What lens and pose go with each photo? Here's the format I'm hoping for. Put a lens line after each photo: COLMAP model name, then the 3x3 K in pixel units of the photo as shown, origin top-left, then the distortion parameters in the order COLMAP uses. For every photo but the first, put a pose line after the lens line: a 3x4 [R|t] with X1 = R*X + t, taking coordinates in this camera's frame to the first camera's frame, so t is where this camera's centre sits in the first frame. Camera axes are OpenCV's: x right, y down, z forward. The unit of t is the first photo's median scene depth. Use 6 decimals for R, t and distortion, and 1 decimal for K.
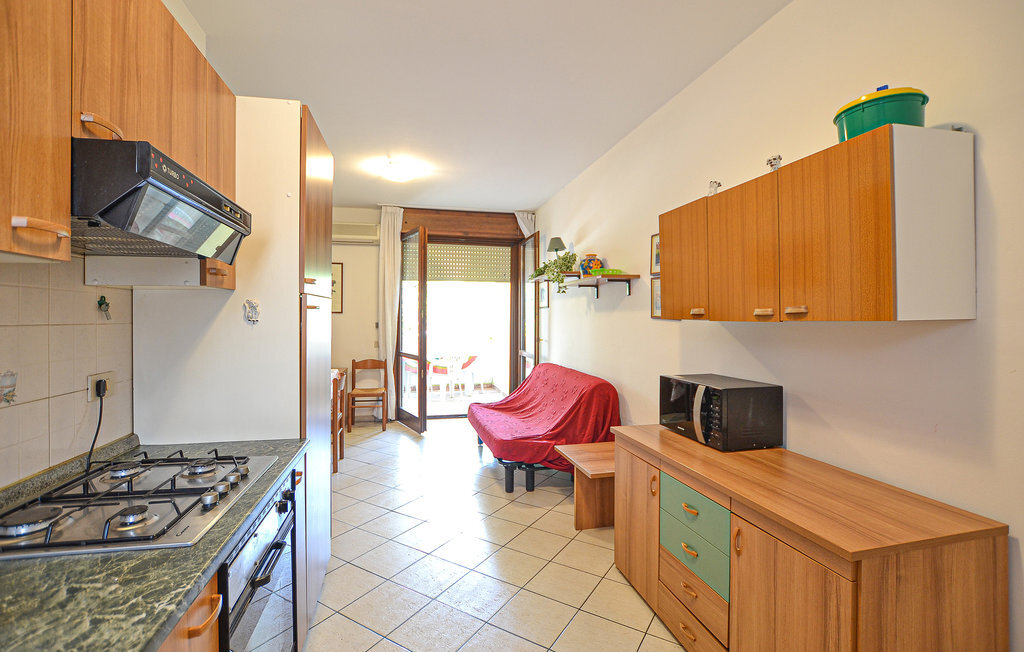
lens RADIAL K [[450.2, 0, 512.0], [0, 450.2, 326.0], [0, 0, 1]] dist [-0.002033, 0.000026]
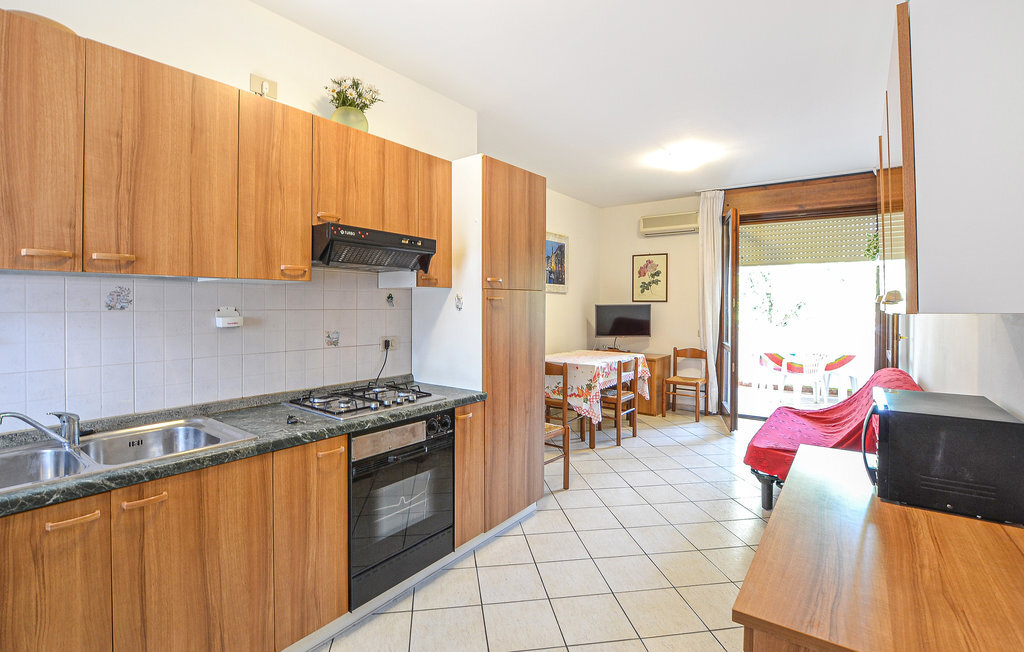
lens RADIAL K [[463.3, 0, 509.6], [0, 463.3, 314.5], [0, 0, 1]] dist [-0.028412, 0.000159]
pose [[0.663263, 0.017571, -0.748180, 0.198665], [-0.017437, 0.999816, 0.008022, -0.001800], [0.748183, 0.007725, 0.663447, 0.030607]]
